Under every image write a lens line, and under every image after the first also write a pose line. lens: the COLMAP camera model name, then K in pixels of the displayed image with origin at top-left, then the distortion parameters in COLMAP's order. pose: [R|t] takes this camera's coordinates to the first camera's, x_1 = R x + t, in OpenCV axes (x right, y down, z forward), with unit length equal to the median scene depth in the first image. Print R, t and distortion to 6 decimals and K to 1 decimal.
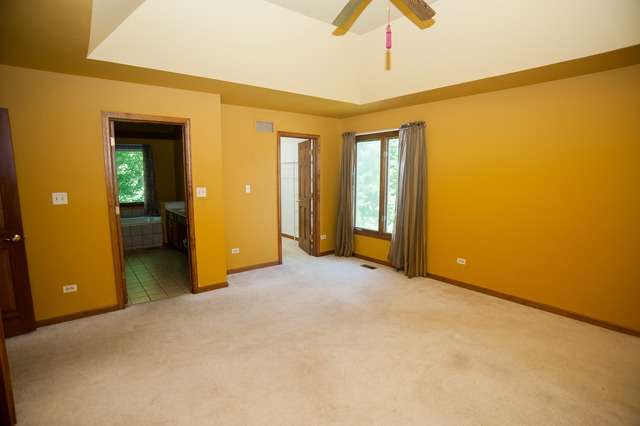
lens RADIAL K [[320.9, 0, 320.2], [0, 320.9, 218.5], [0, 0, 1]] dist [-0.094844, 0.042032]
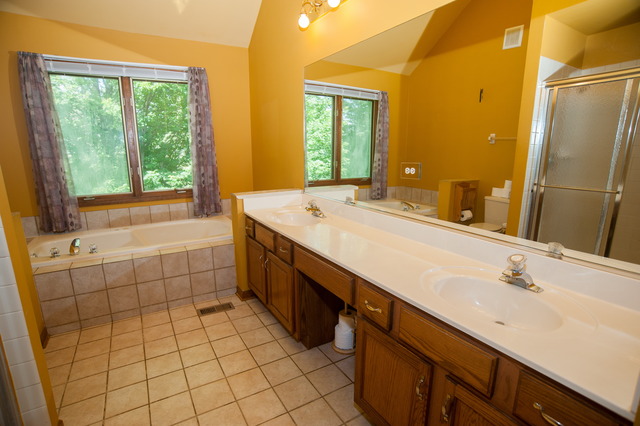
lens RADIAL K [[320.9, 0, 320.2], [0, 320.9, 218.5], [0, 0, 1]] dist [-0.094844, 0.042032]
pose [[0.990712, 0.021610, -0.134250, -0.297025], [-0.010944, 0.996760, 0.079683, -0.047607], [0.135537, -0.077474, 0.987739, 0.531279]]
